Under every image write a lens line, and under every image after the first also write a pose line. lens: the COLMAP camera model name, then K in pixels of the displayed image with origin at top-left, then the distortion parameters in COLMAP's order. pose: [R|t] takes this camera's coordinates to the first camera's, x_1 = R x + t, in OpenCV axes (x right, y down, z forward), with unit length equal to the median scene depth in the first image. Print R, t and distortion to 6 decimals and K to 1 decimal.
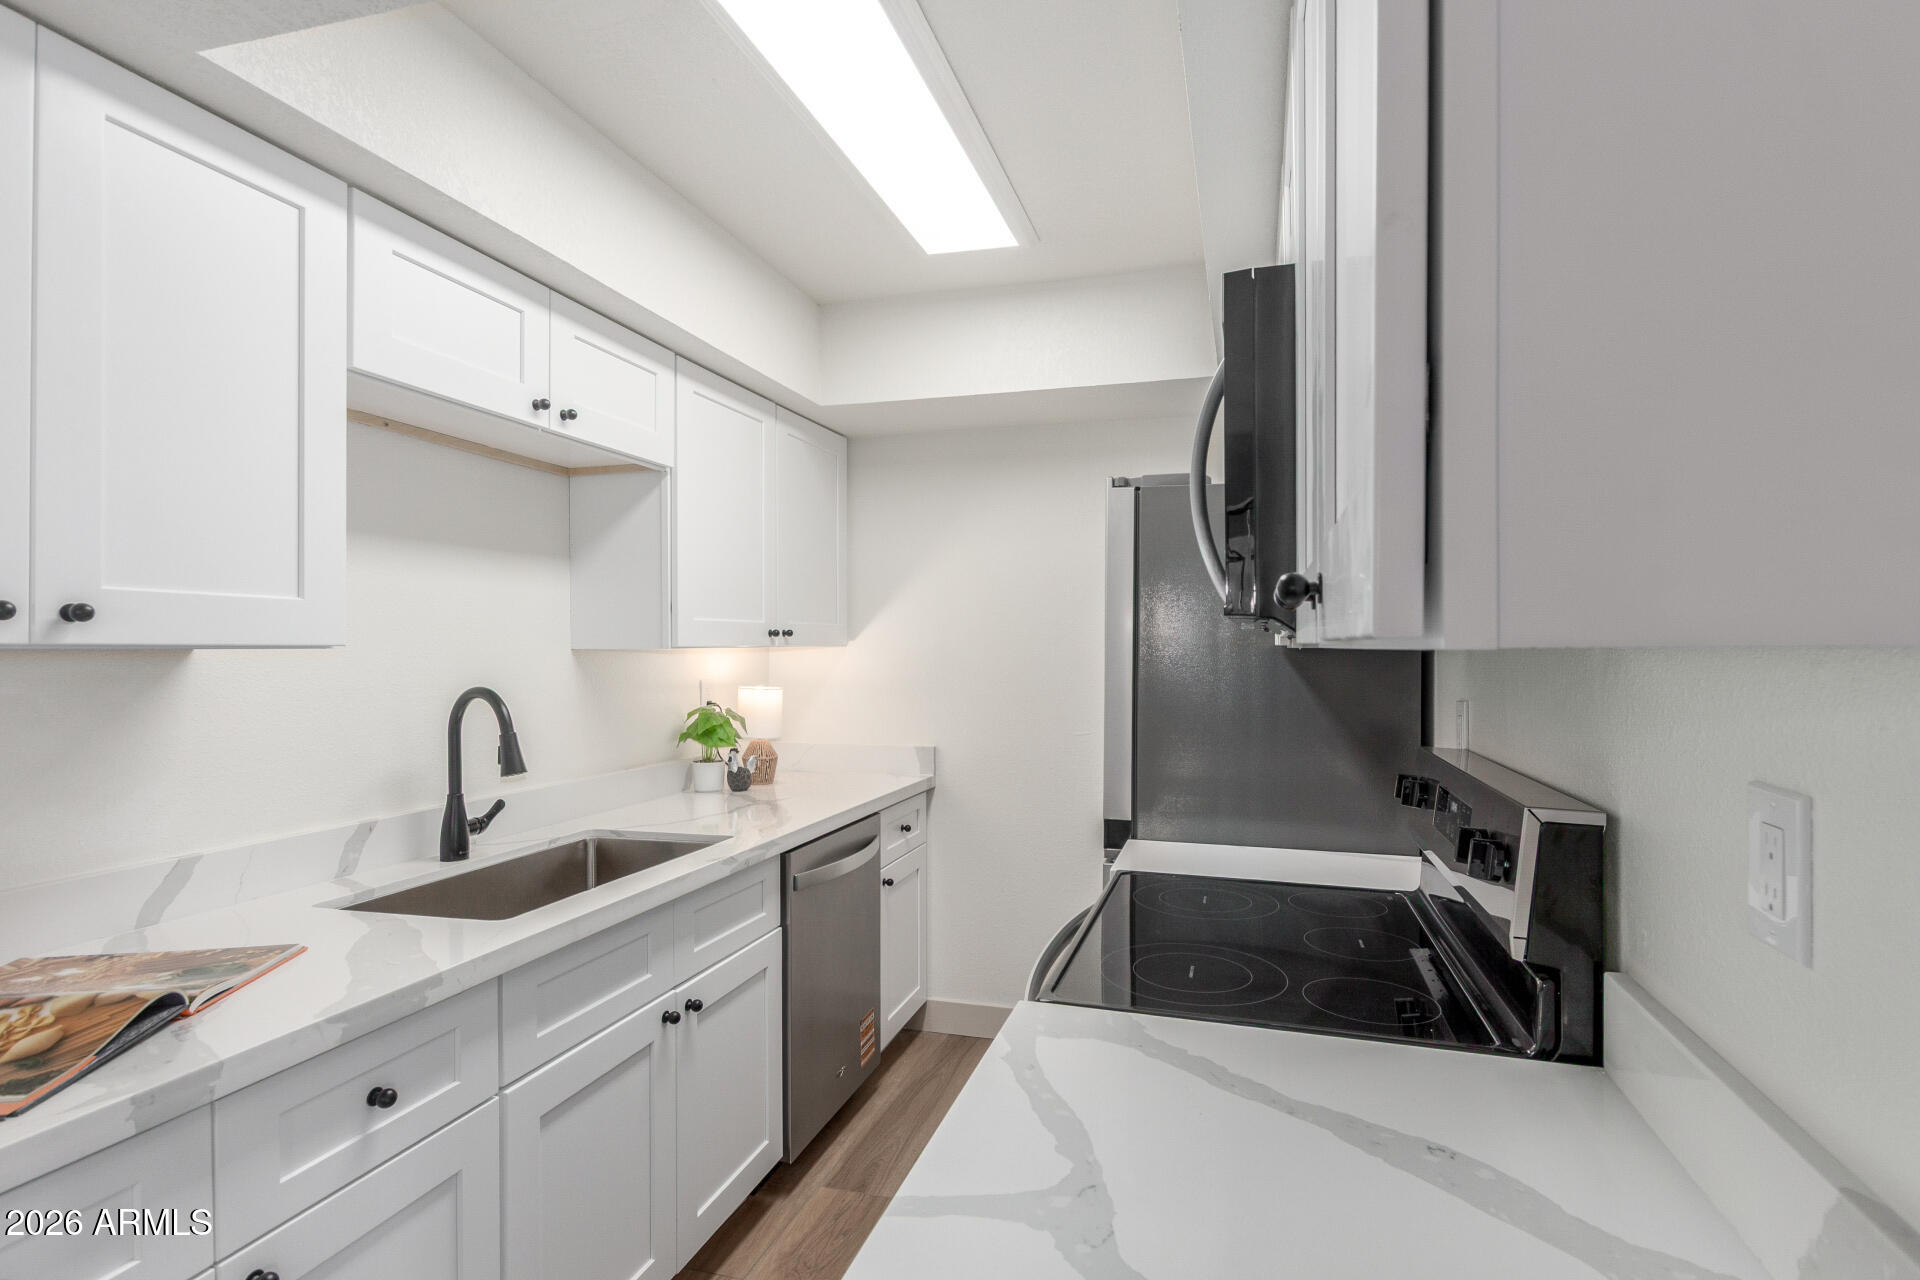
lens RADIAL K [[939.1, 0, 979.8], [0, 939.1, 644.3], [0, 0, 1]] dist [0.028032, -0.013348]
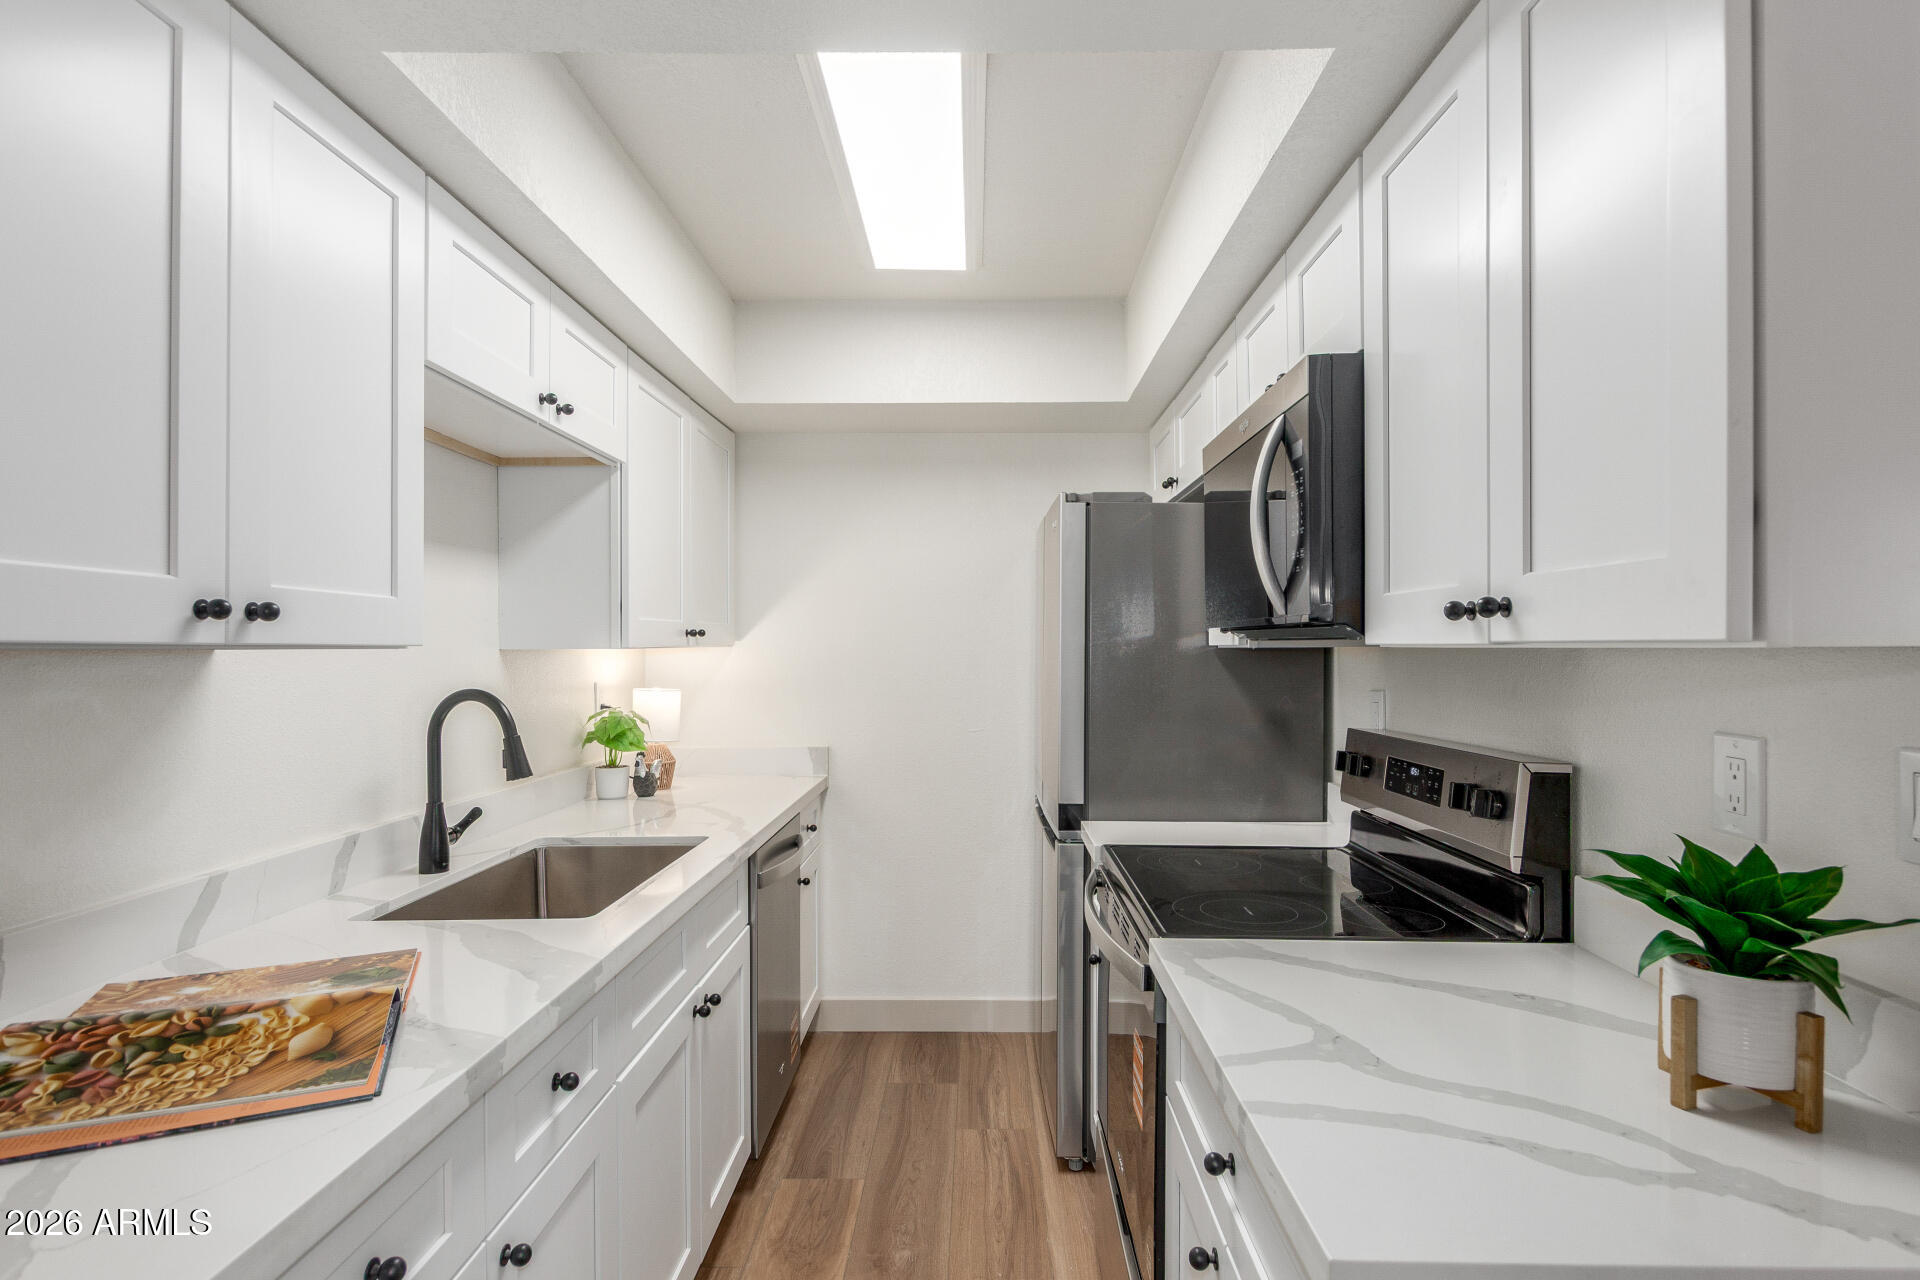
lens RADIAL K [[1001.2, 0, 960.0], [0, 1001.2, 640.0], [0, 0, 1]] dist [0.015596, -0.009796]
pose [[0.965348, 0.001806, 0.260960, -0.306281], [-0.000715, 0.999991, -0.004278, -0.000308], [-0.260966, 0.003944, 0.965340, -0.105786]]
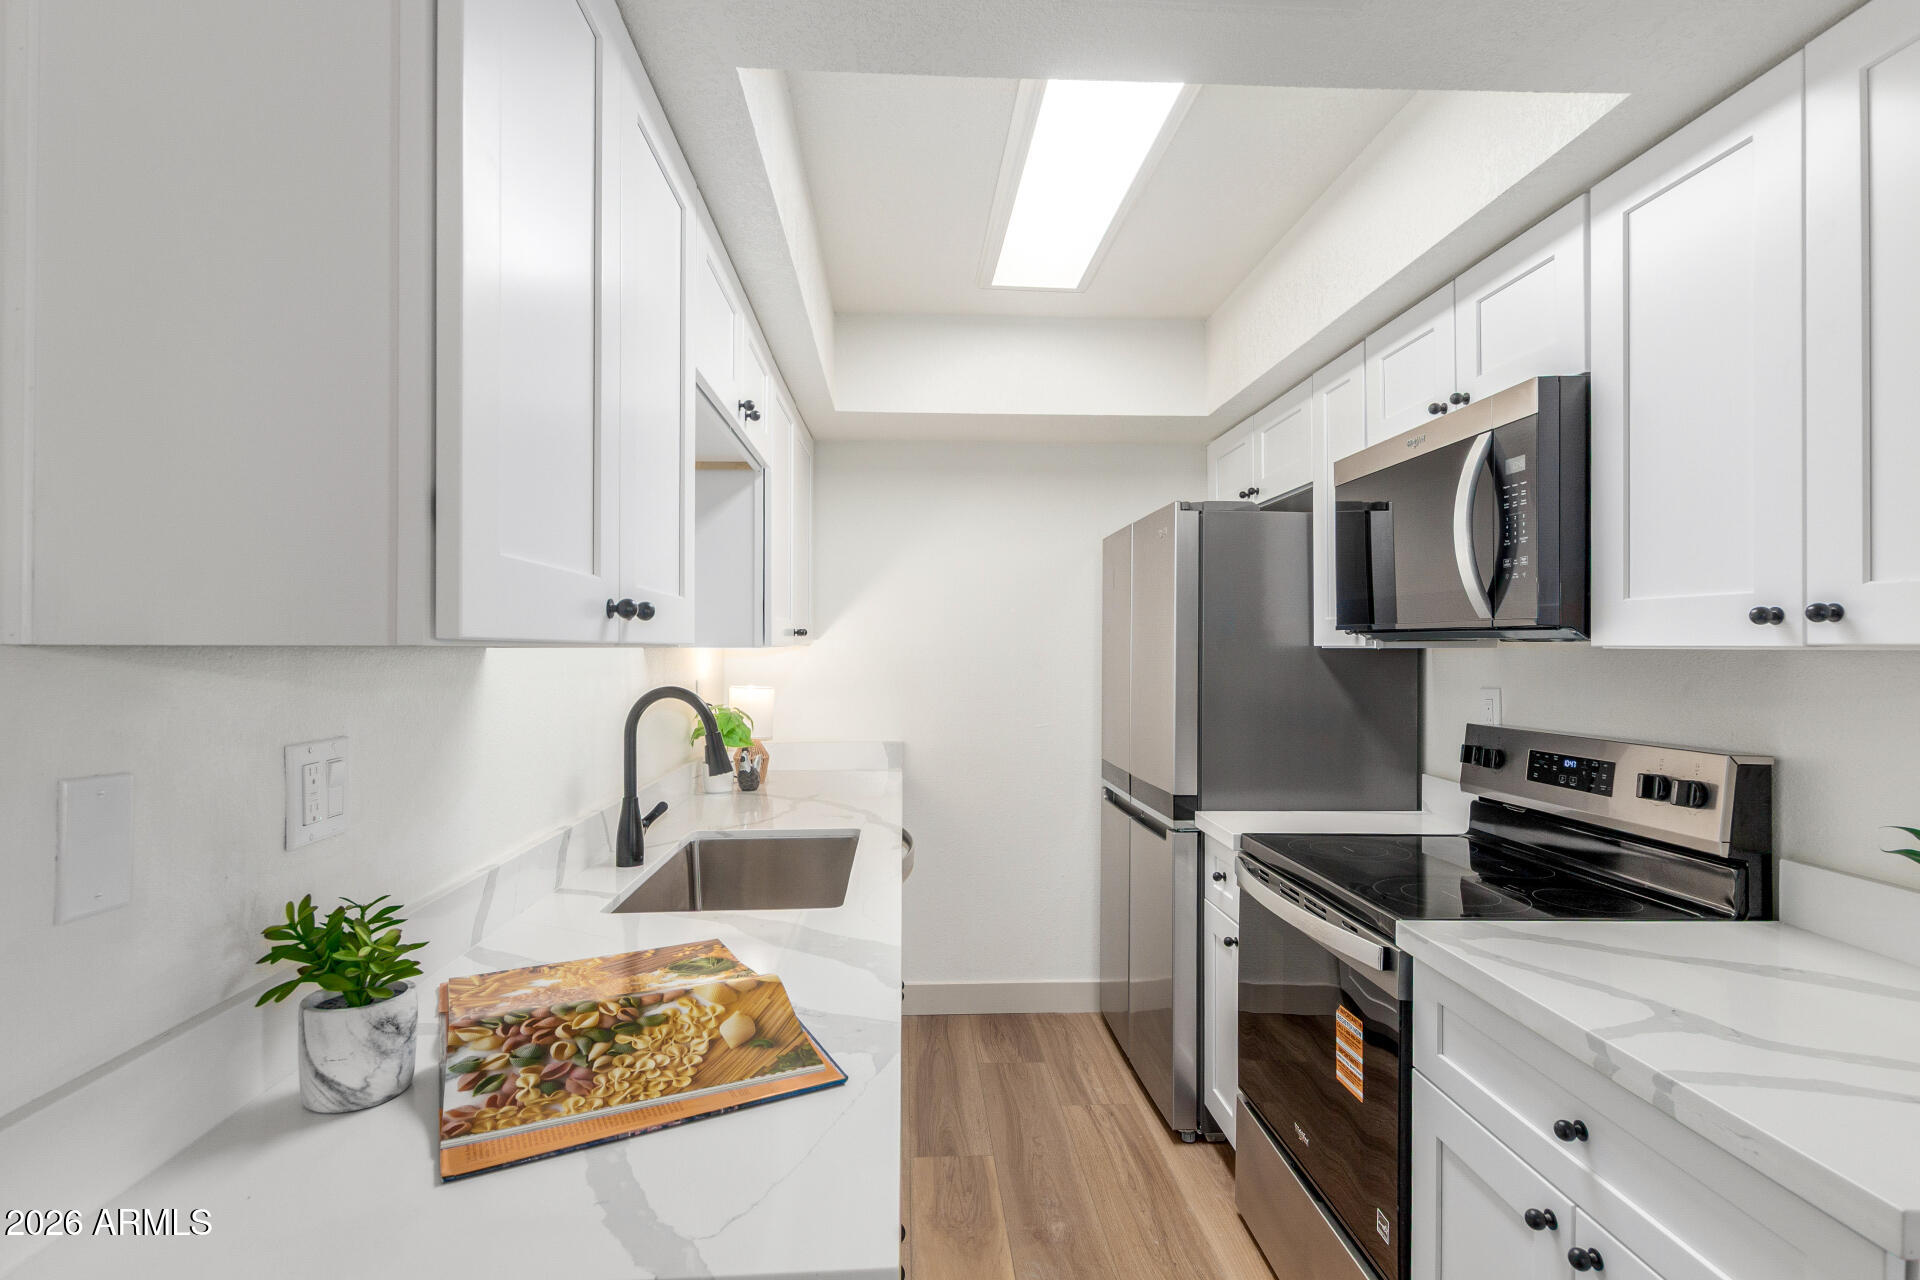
lens RADIAL K [[957.7, 0, 933.0], [0, 957.7, 639.2], [0, 0, 1]] dist [0.015554, -0.000518]
pose [[0.948048, 0.005580, 0.318079, -0.567499], [-0.004165, 0.999978, -0.005128, 0.000303], [-0.318100, 0.003537, 0.948050, -0.029782]]
